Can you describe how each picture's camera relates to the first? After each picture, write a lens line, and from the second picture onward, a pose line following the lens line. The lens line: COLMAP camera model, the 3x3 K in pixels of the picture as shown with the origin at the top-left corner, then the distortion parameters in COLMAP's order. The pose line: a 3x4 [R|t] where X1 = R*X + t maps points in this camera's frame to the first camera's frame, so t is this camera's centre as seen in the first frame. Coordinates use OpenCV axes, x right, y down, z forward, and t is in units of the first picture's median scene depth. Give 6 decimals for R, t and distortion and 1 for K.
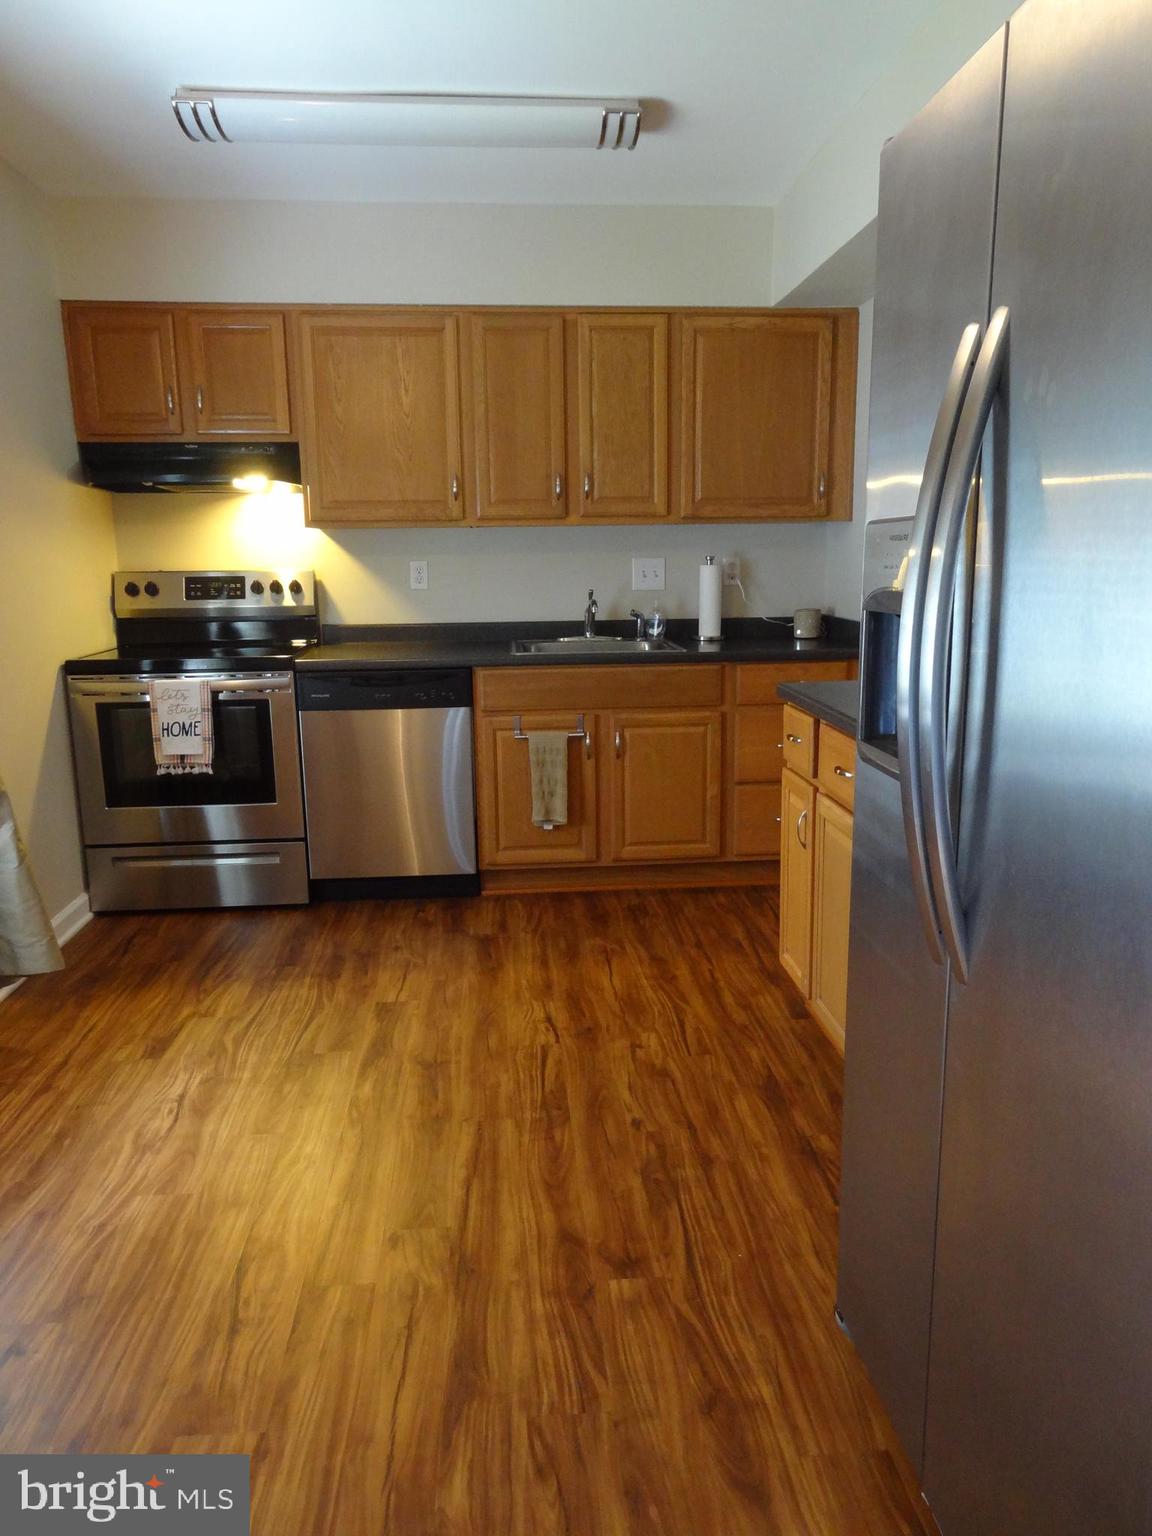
lens RADIAL K [[1073.0, 0, 576.0], [0, 1073.0, 768.0], [0, 0, 1]] dist [-0.007509, -0.000906]
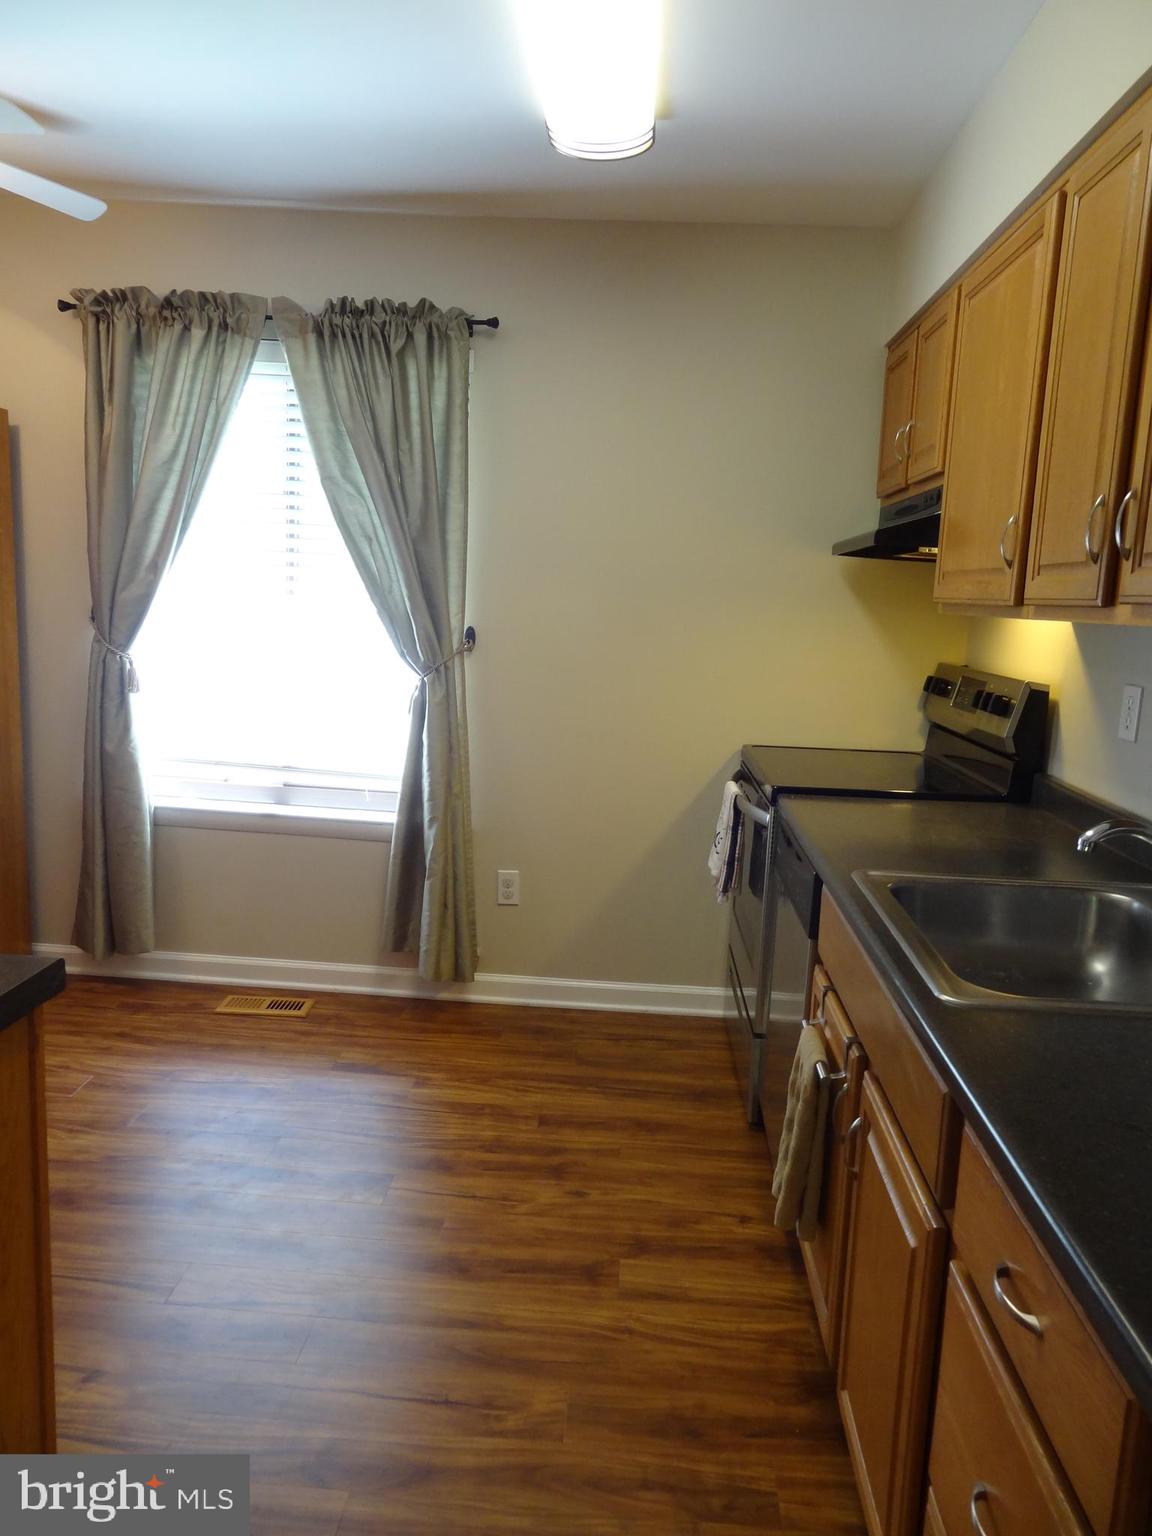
lens RADIAL K [[1073.0, 0, 576.0], [0, 1073.0, 768.0], [0, 0, 1]] dist [-0.007509, -0.000906]
pose [[-0.136738, 0.164263, -0.976893, 0.482924], [-0.235763, 0.952423, 0.193148, -0.238052], [0.962143, 0.256726, -0.091505, 1.008884]]
